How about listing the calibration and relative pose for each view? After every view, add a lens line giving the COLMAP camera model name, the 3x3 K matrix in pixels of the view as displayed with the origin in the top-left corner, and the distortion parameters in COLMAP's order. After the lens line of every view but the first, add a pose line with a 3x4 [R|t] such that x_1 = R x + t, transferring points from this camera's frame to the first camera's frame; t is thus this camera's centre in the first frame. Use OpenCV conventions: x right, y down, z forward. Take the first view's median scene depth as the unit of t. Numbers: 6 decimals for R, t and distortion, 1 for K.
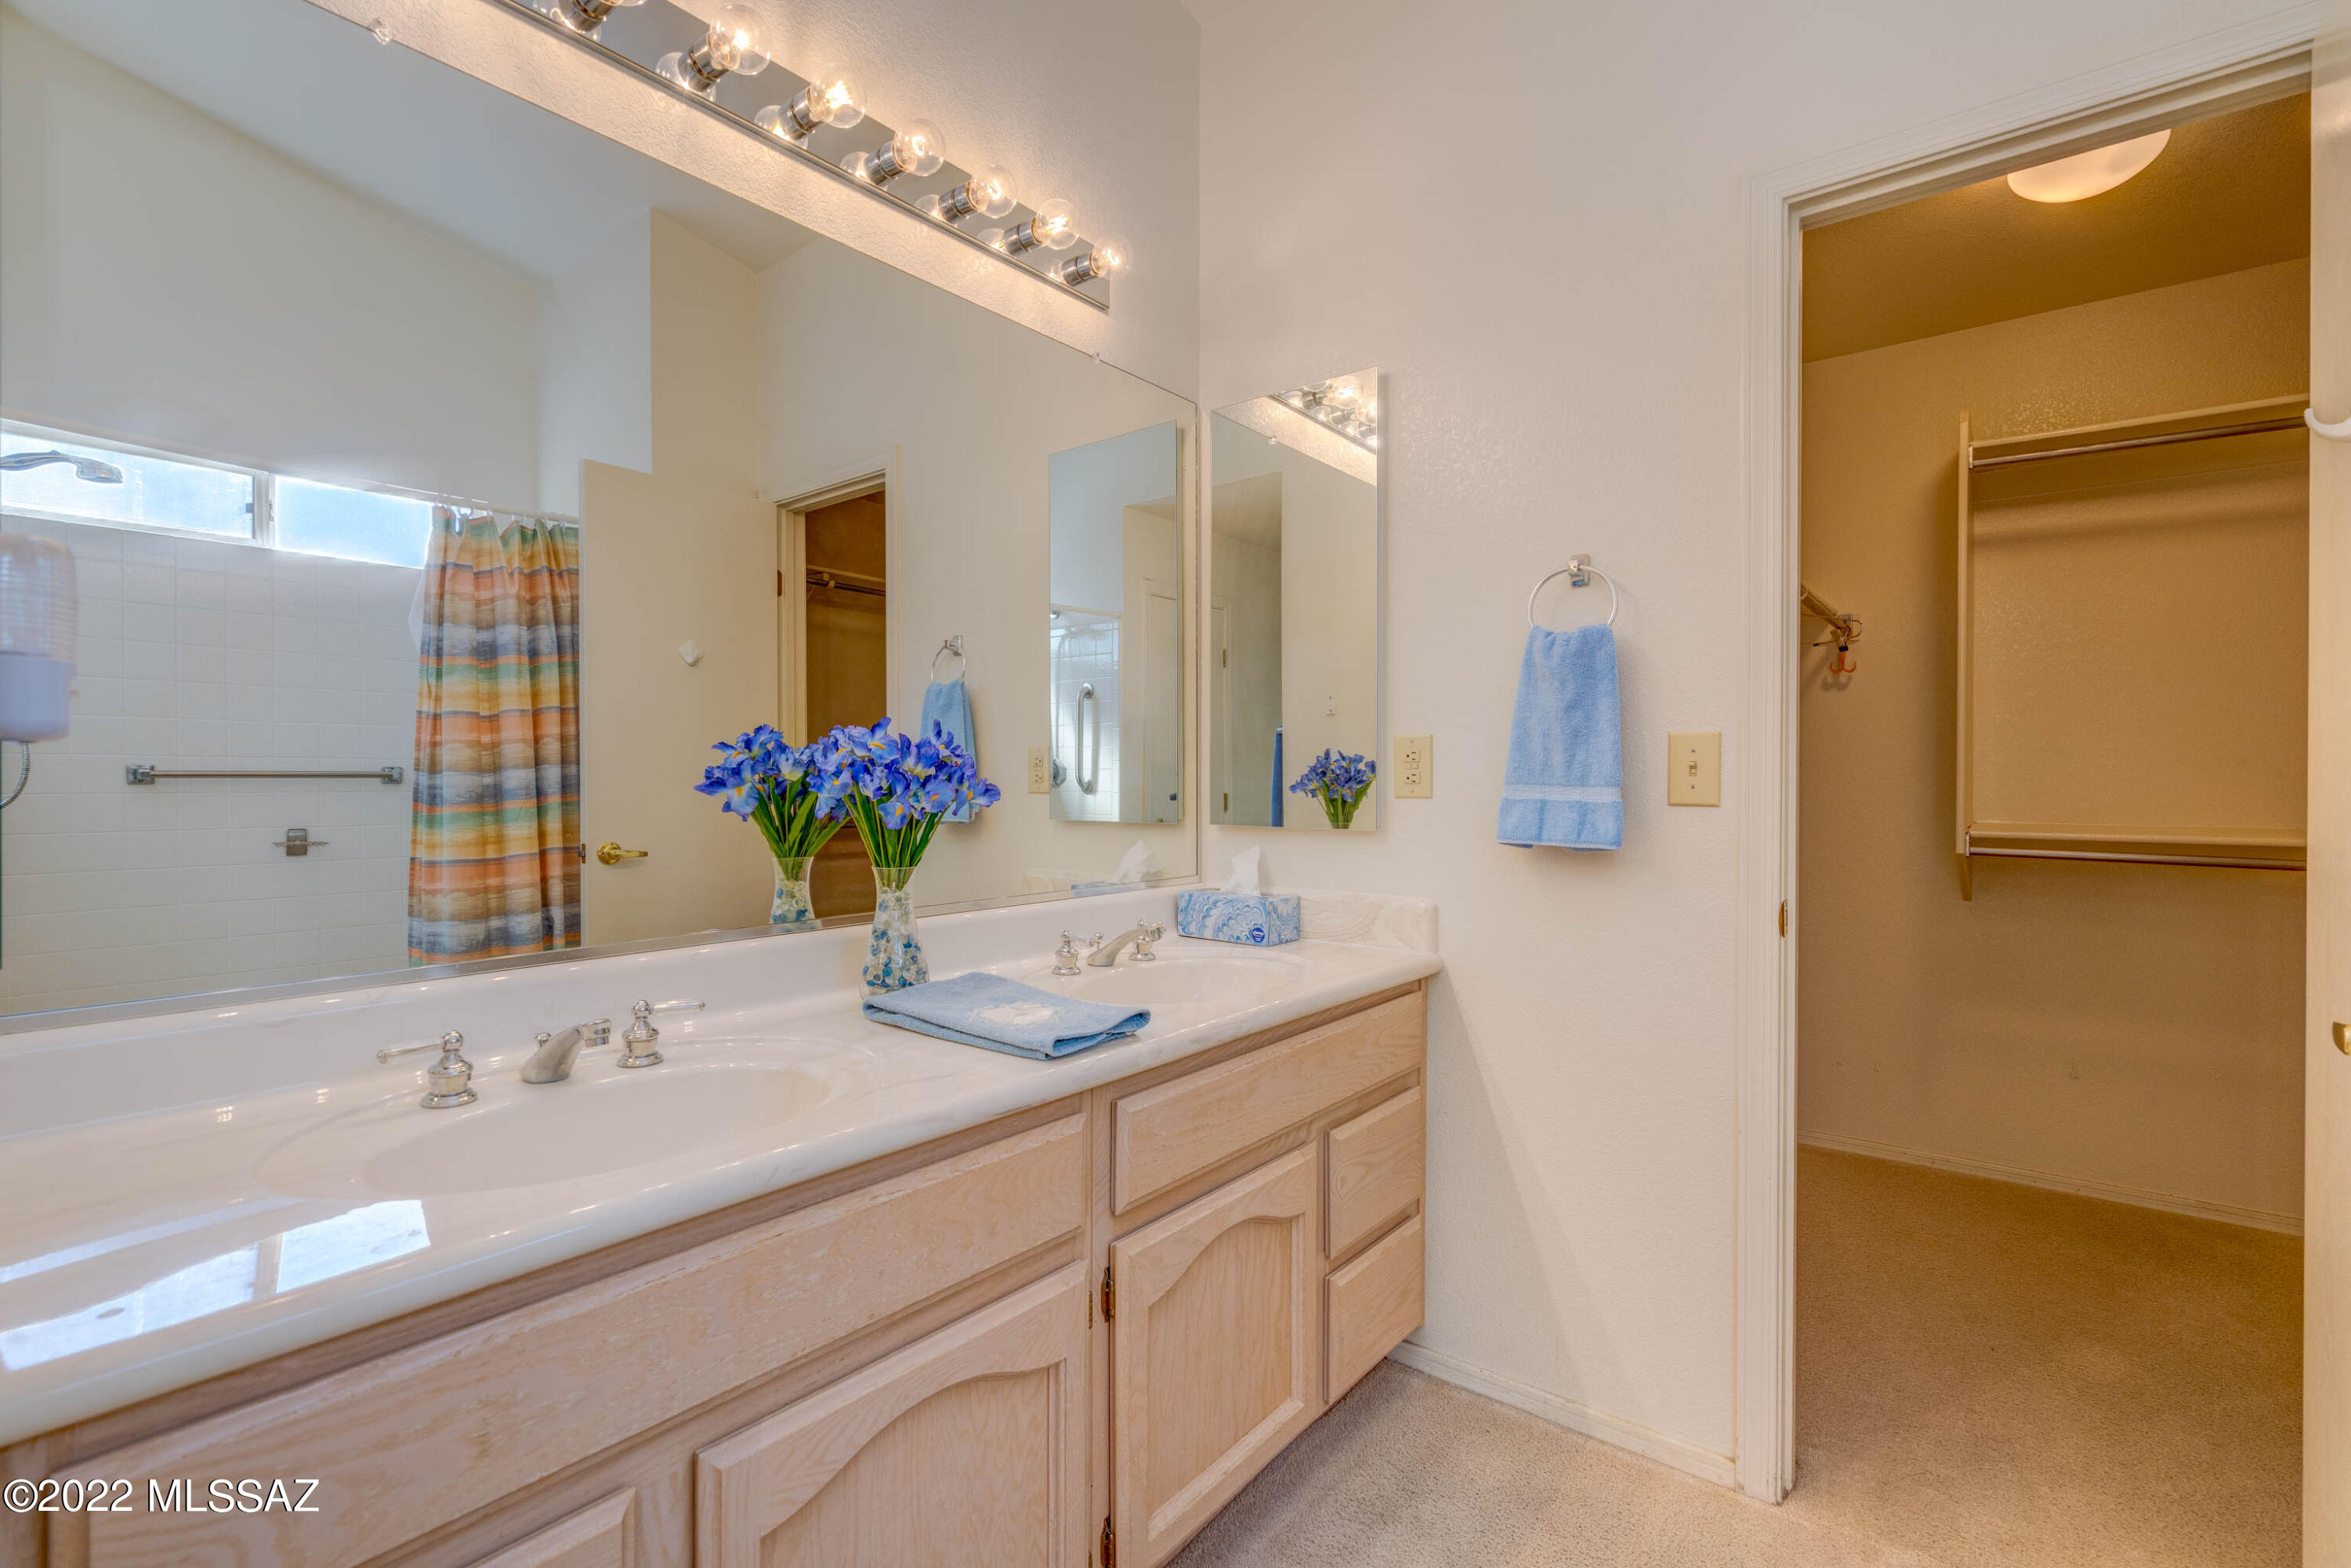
lens RADIAL K [[1061.8, 0, 1165.9], [0, 1061.8, 778.7], [0, 0, 1]] dist [-0.008120, 0.004489]
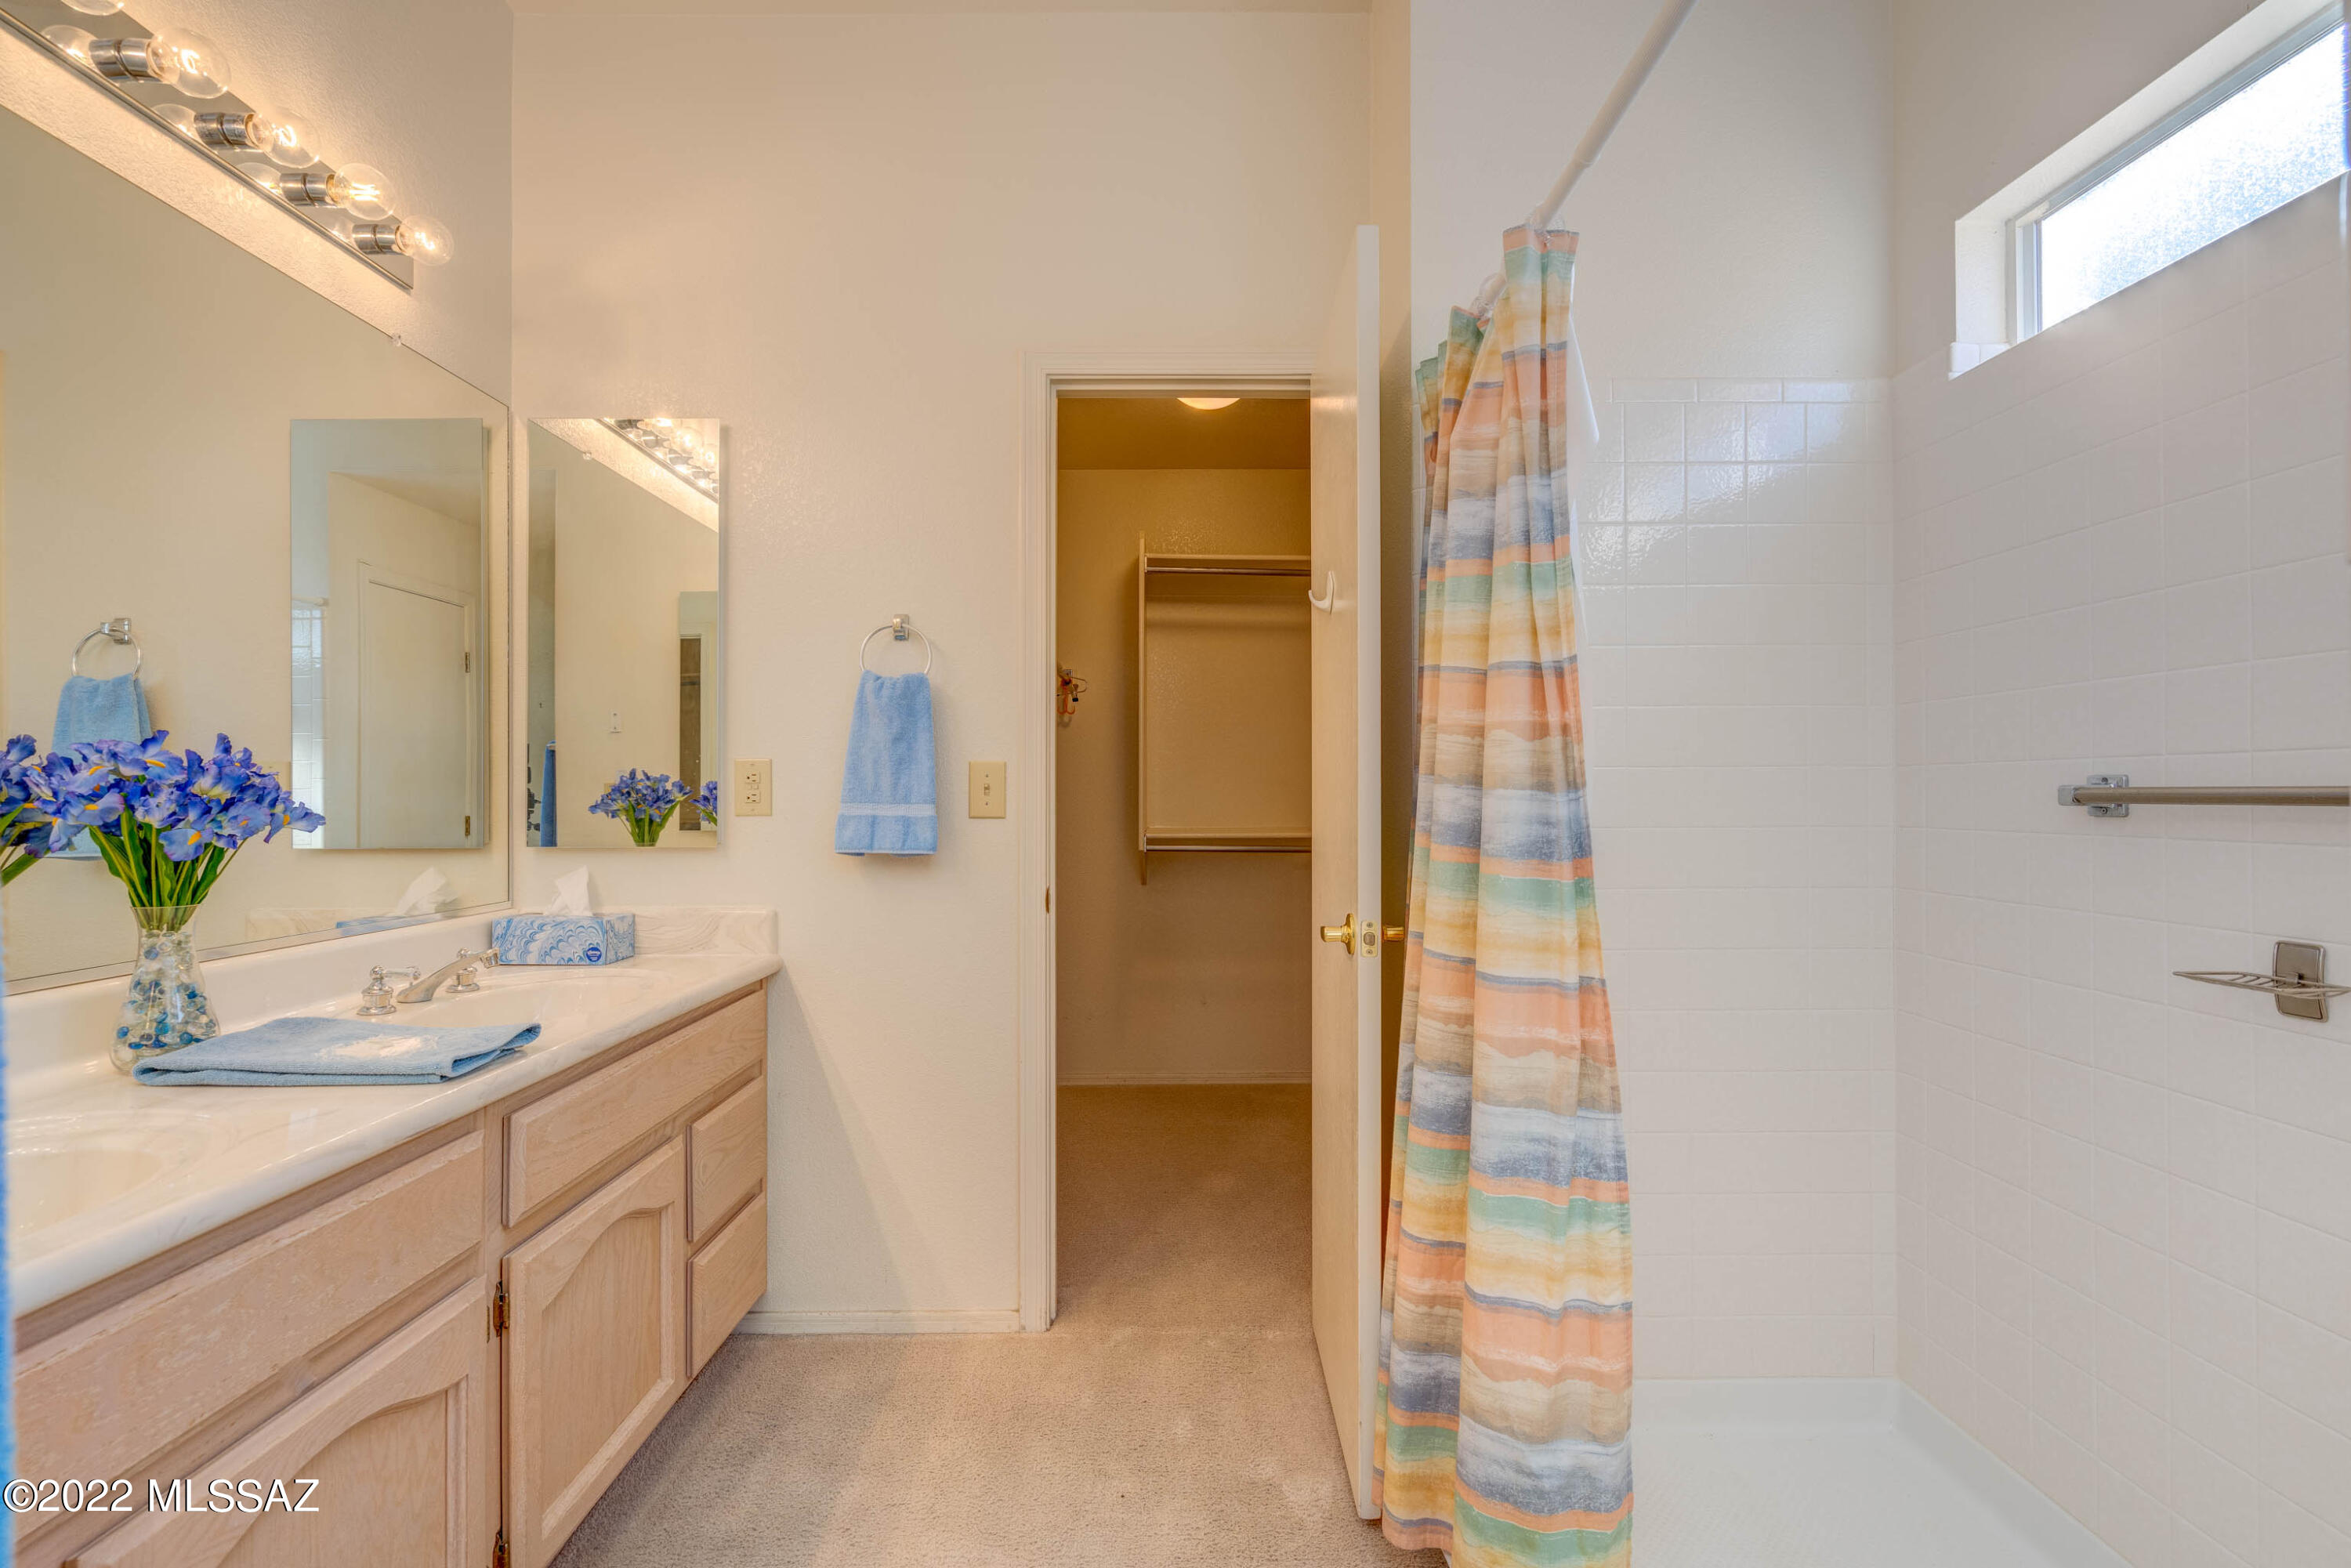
lens RADIAL K [[1061.8, 0, 1169.2], [0, 1061.8, 786.5], [0, 0, 1]] dist [-0.008120, 0.004489]
pose [[0.773614, 0.001597, 0.633655, -0.150694], [0.004798, 0.999953, -0.008377, -0.001138], [-0.633639, 0.009521, 0.773570, -0.145293]]
